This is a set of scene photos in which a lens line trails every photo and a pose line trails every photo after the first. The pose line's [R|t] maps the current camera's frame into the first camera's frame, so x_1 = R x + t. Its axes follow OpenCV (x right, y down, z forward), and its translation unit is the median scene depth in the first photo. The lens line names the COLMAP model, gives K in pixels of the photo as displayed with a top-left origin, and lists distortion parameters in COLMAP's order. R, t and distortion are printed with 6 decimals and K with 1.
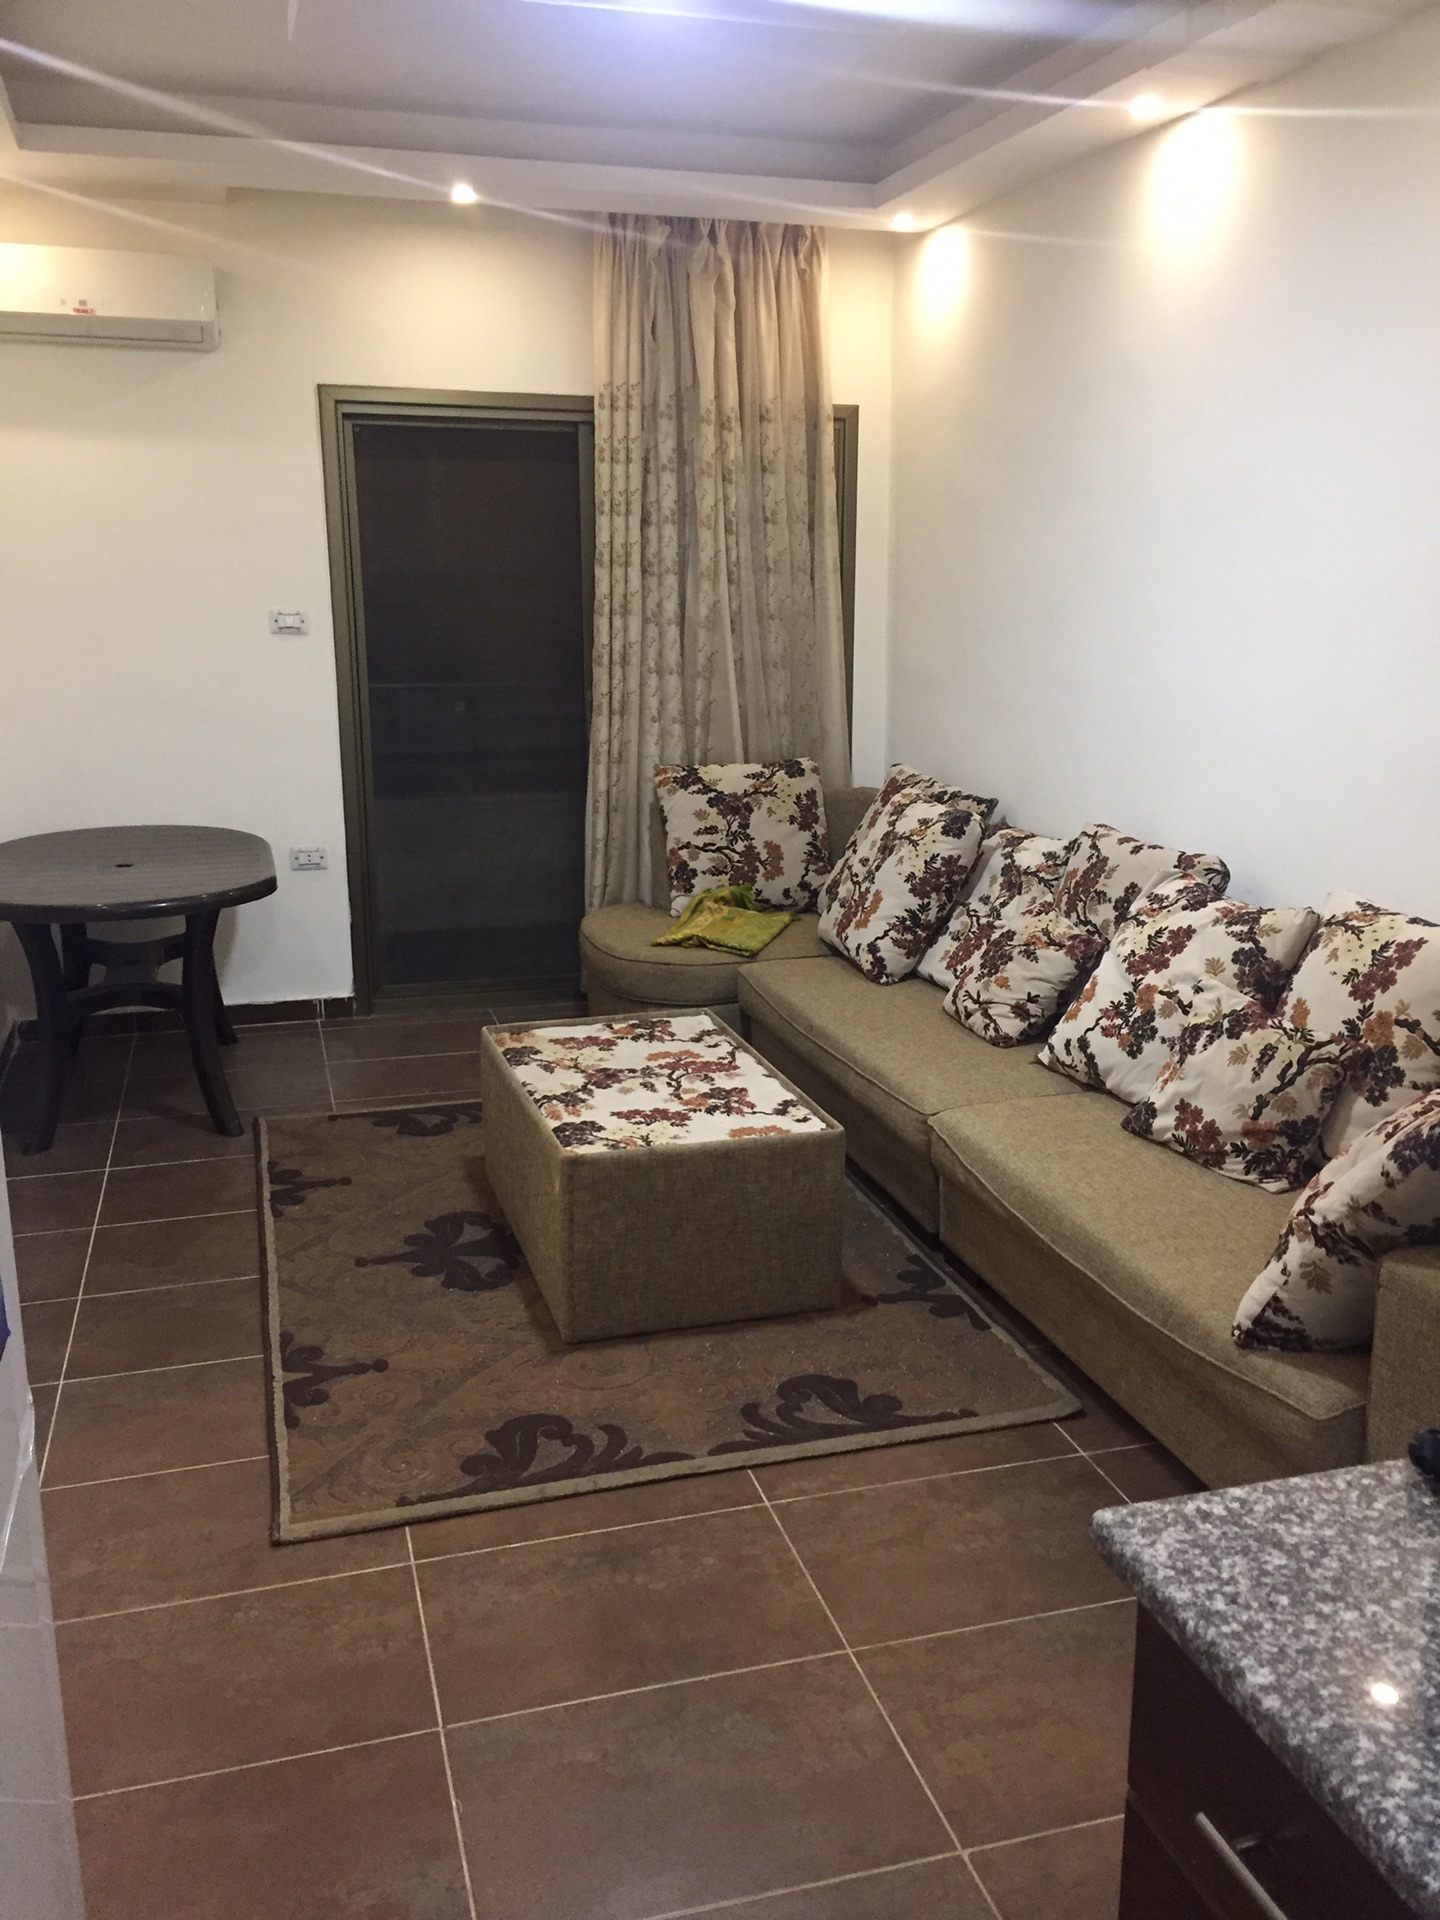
lens RADIAL K [[1638.5, 0, 729.2], [0, 1638.5, 956.0], [0, 0, 1]] dist [0.089833, -0.108070]
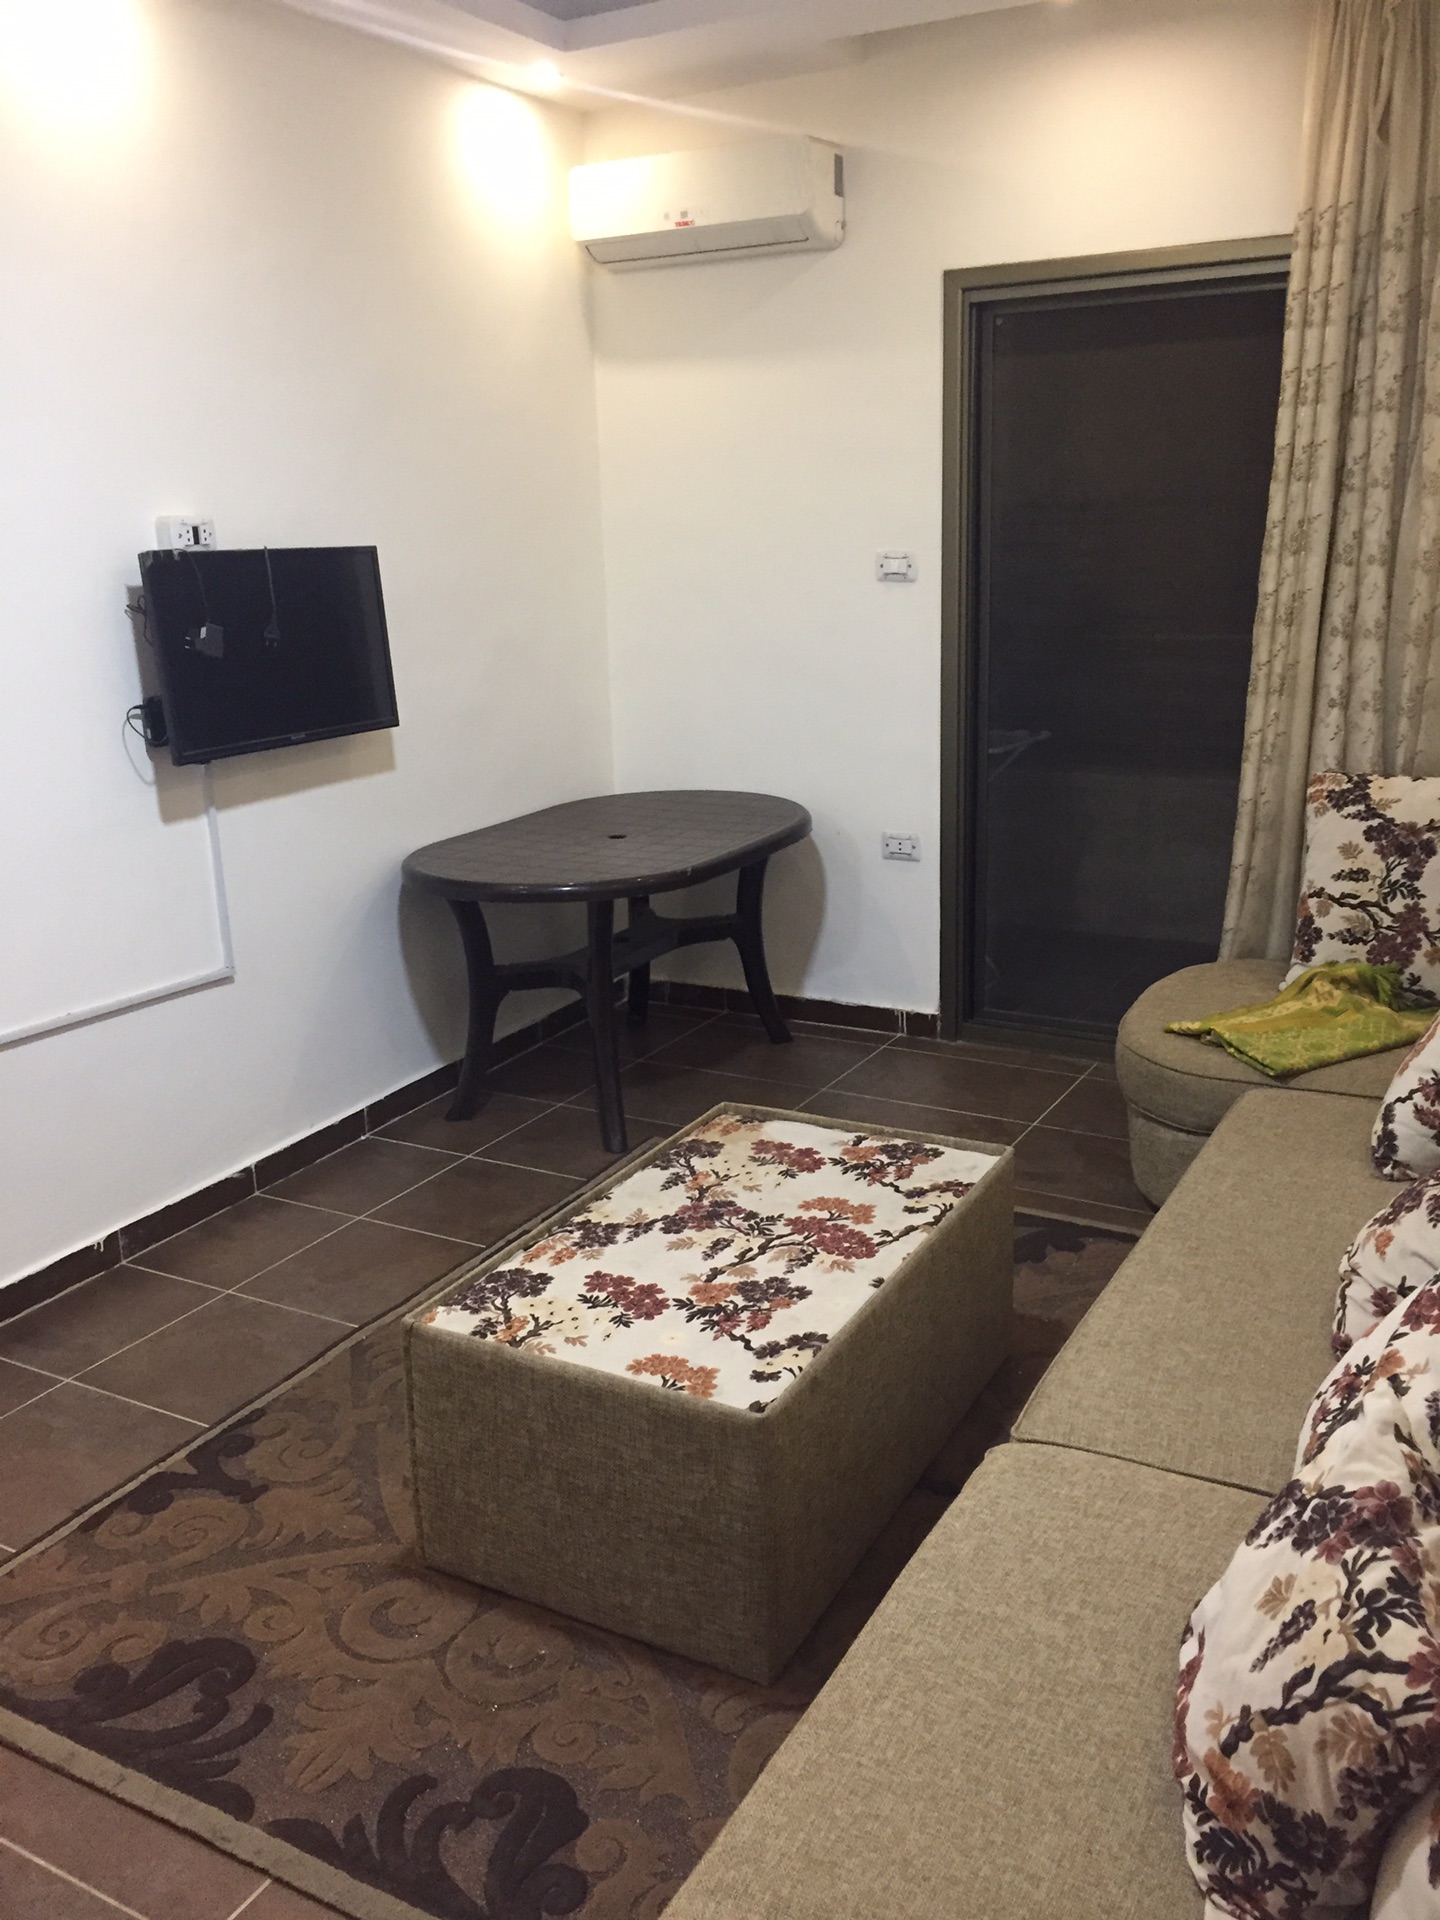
lens RADIAL K [[1638.5, 0, 729.2], [0, 1638.5, 956.0], [0, 0, 1]] dist [0.089833, -0.108070]
pose [[0.691485, 0.166306, -0.702987, 0.295789], [-0.133595, 0.985794, 0.101800, -0.079901], [0.709930, 0.023522, 0.703879, 0.350028]]
